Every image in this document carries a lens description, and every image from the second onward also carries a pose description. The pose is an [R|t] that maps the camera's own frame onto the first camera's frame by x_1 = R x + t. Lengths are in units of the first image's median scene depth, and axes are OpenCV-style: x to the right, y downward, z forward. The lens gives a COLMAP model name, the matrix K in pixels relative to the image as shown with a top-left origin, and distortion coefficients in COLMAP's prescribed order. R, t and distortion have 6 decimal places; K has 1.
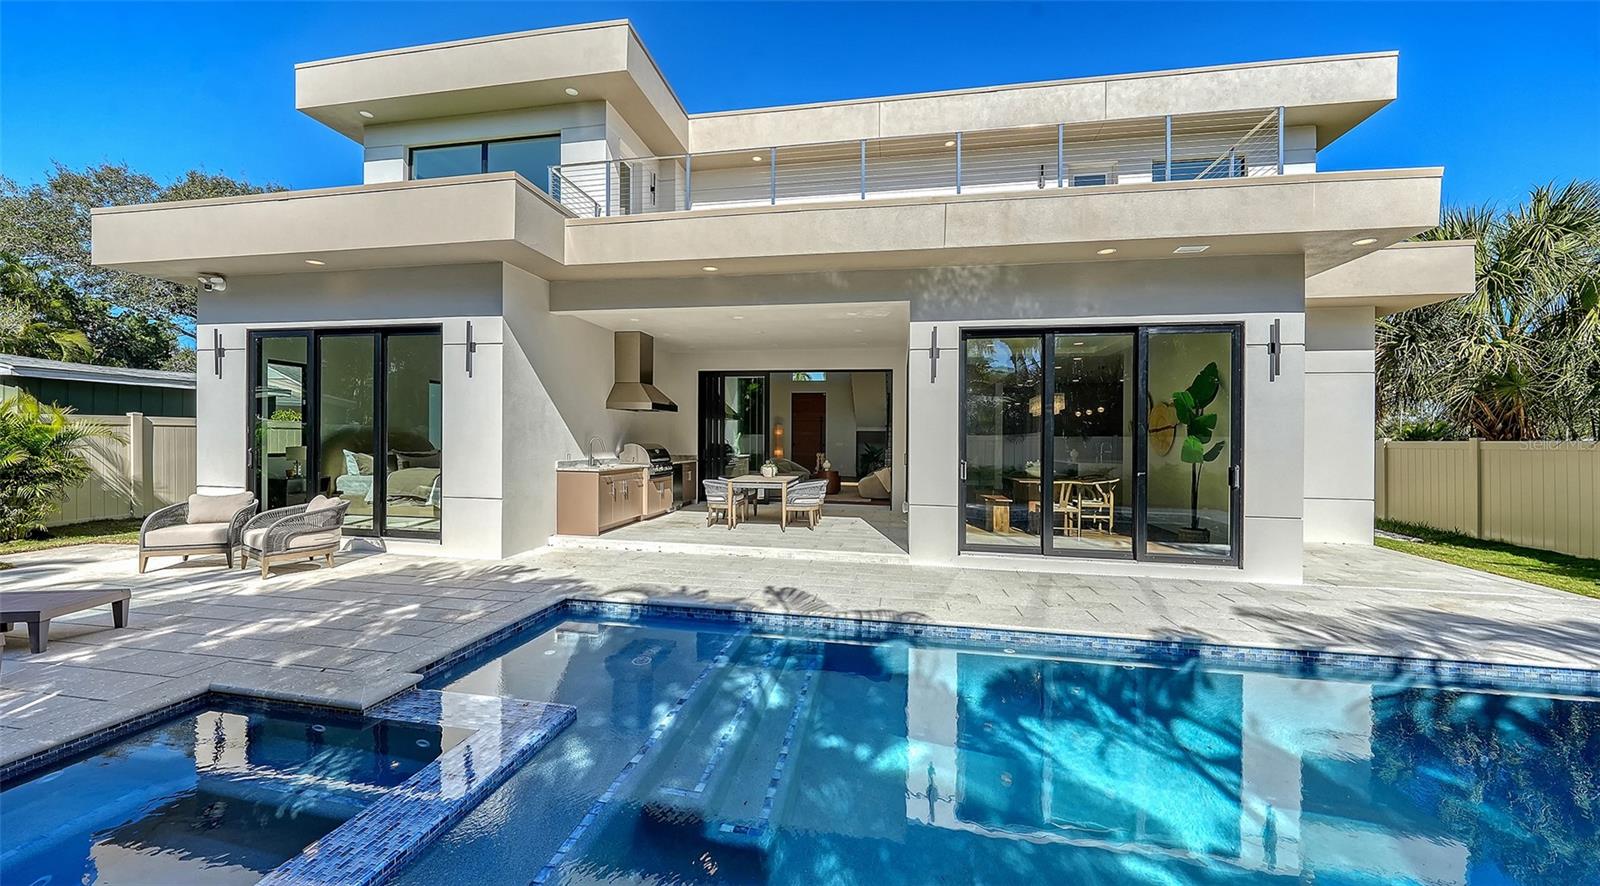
lens RADIAL K [[565.6, 0, 807.2], [0, 565.6, 444.5], [0, 0, 1]] dist [-0.006114, -0.000177]
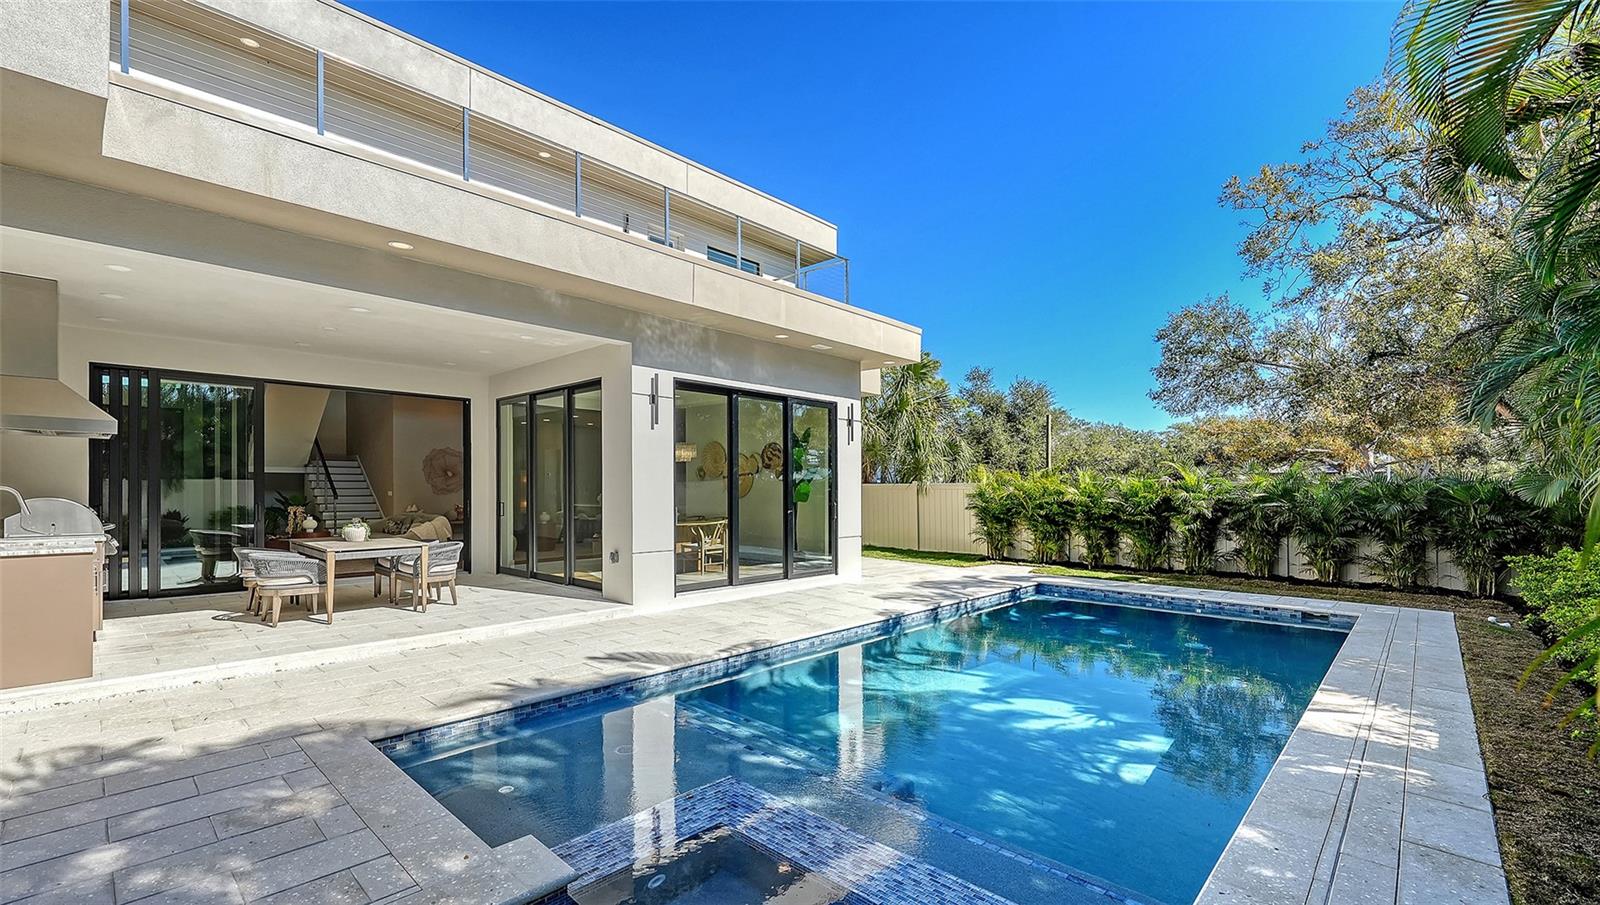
lens RADIAL K [[677.3, 0, 798.7], [0, 677.3, 476.6], [0, 0, 1]] dist [0.001077, 0.000147]
pose [[0.536208, 0.001924, 0.844084, -0.660601], [0.010266, 0.999909, -0.008801, -0.012440], [-0.844024, 0.013384, 0.536139, 0.143642]]
